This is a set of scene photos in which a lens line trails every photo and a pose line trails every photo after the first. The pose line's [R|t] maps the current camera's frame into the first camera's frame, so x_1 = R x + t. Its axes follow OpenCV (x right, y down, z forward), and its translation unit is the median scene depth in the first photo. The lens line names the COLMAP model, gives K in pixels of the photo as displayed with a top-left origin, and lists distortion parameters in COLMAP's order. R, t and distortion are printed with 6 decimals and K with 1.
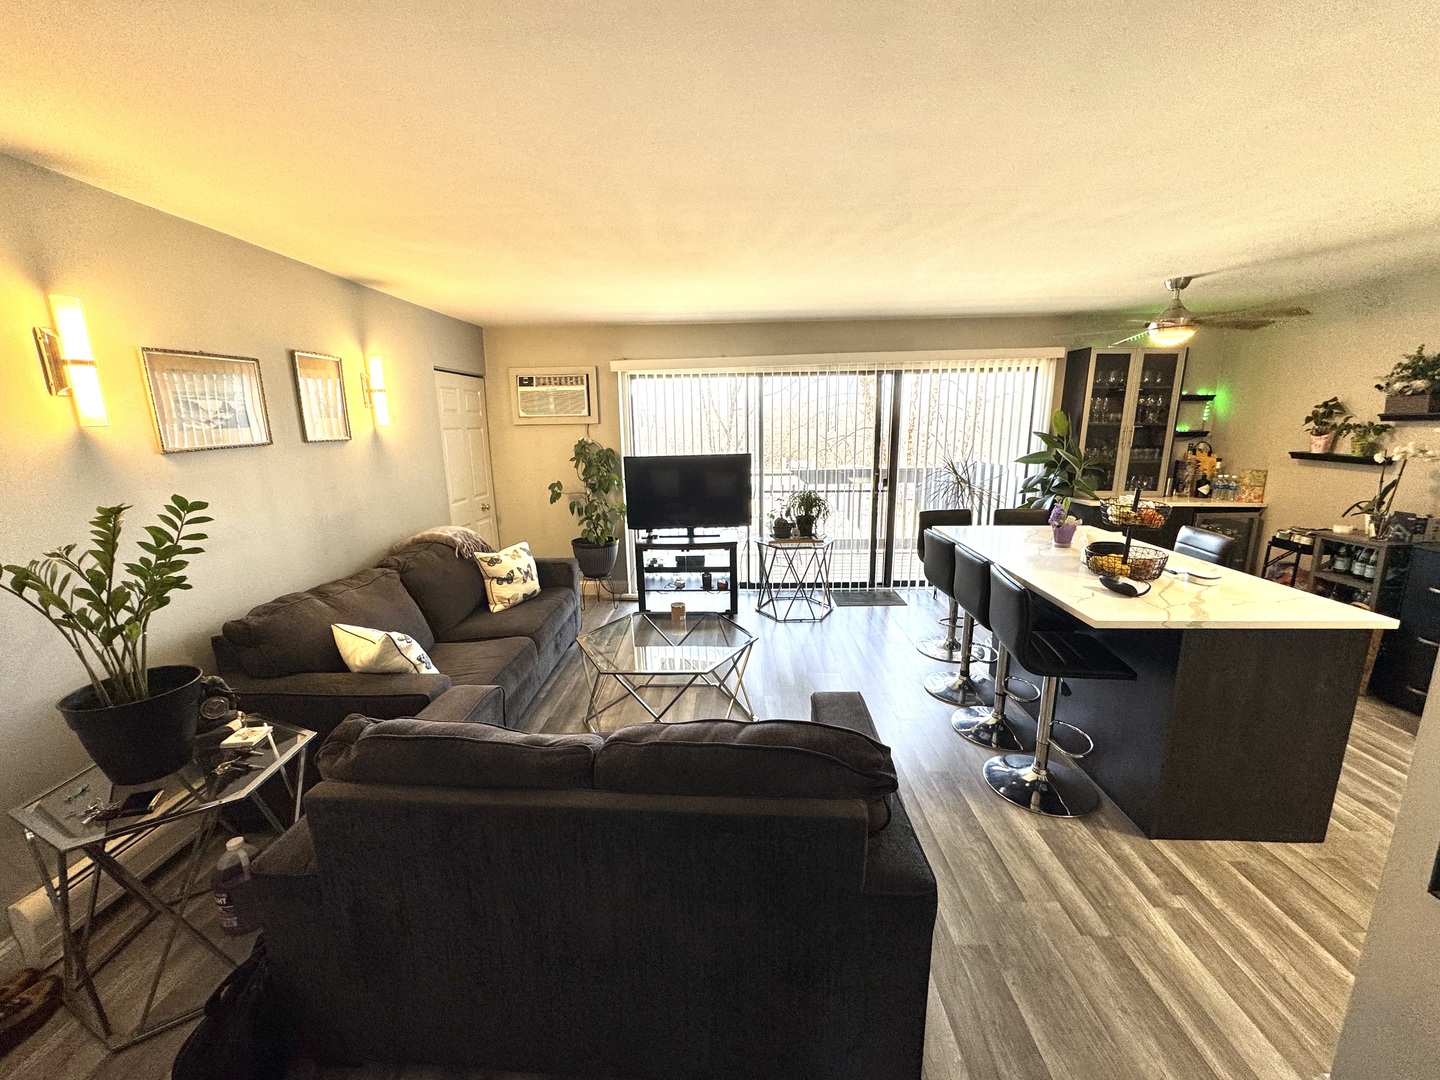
lens RADIAL K [[573.6, 0, 725.3], [0, 573.6, 540.3], [0, 0, 1]] dist [-0.002483, -0.000037]
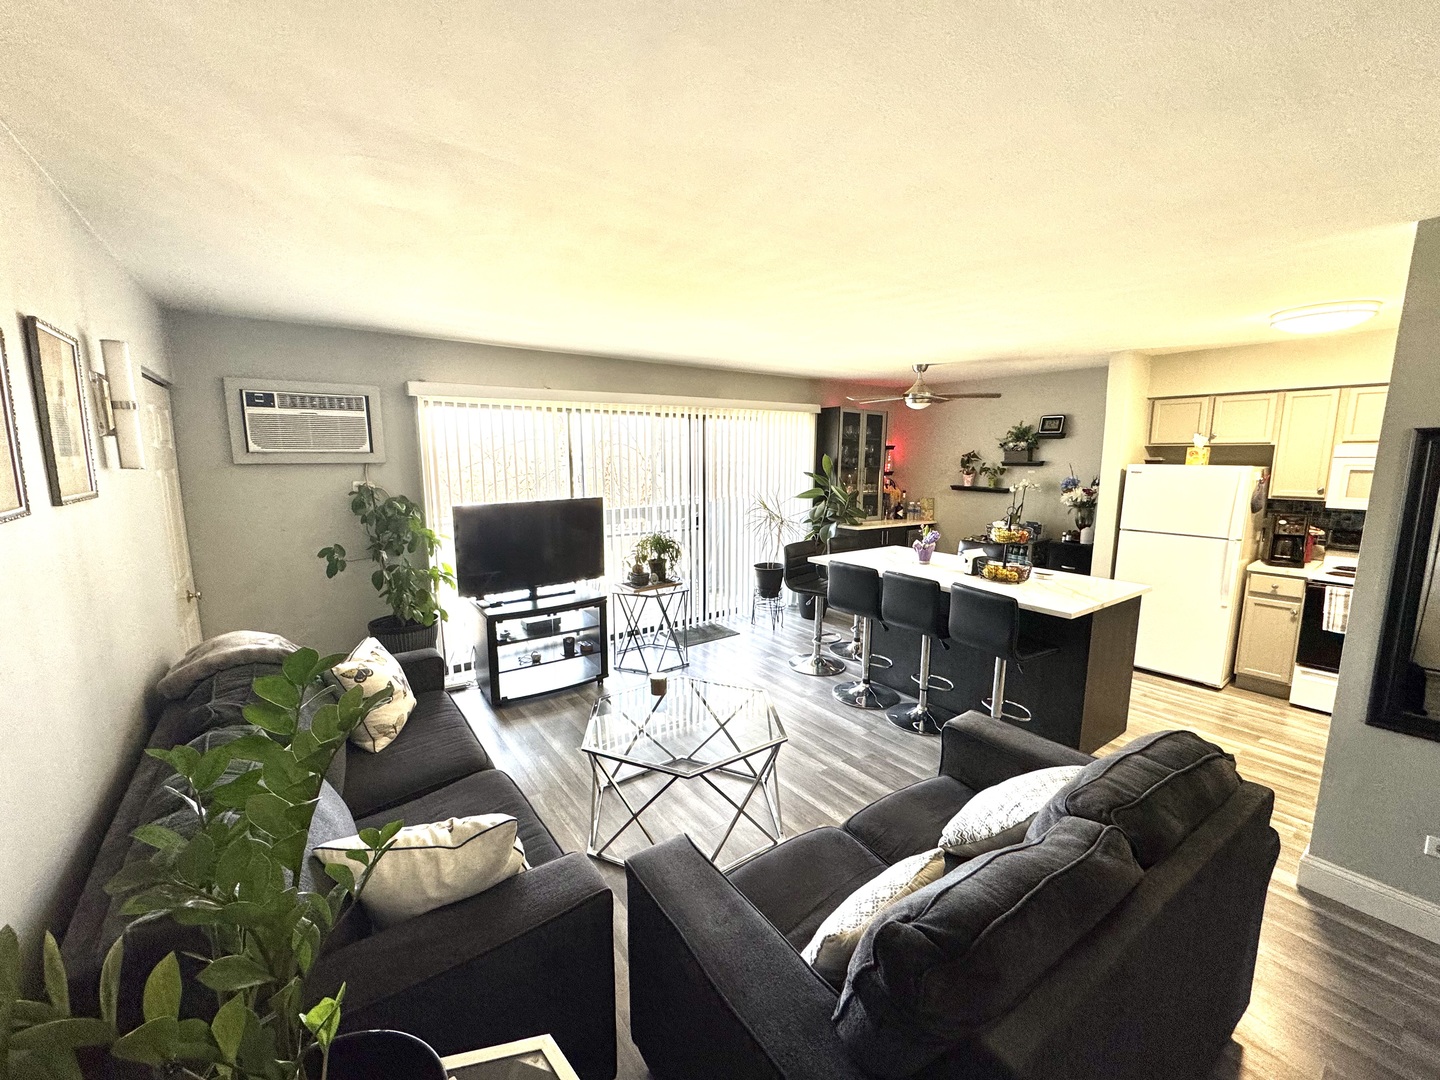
lens RADIAL K [[573.6, 0, 723.8], [0, 573.6, 537.1], [0, 0, 1]] dist [-0.002483, -0.000037]
pose [[0.788156, -0.071938, 0.611257, -0.357229], [0.112434, 0.993262, -0.028077, -0.041212], [-0.605119, 0.090855, 0.790934, 0.171008]]
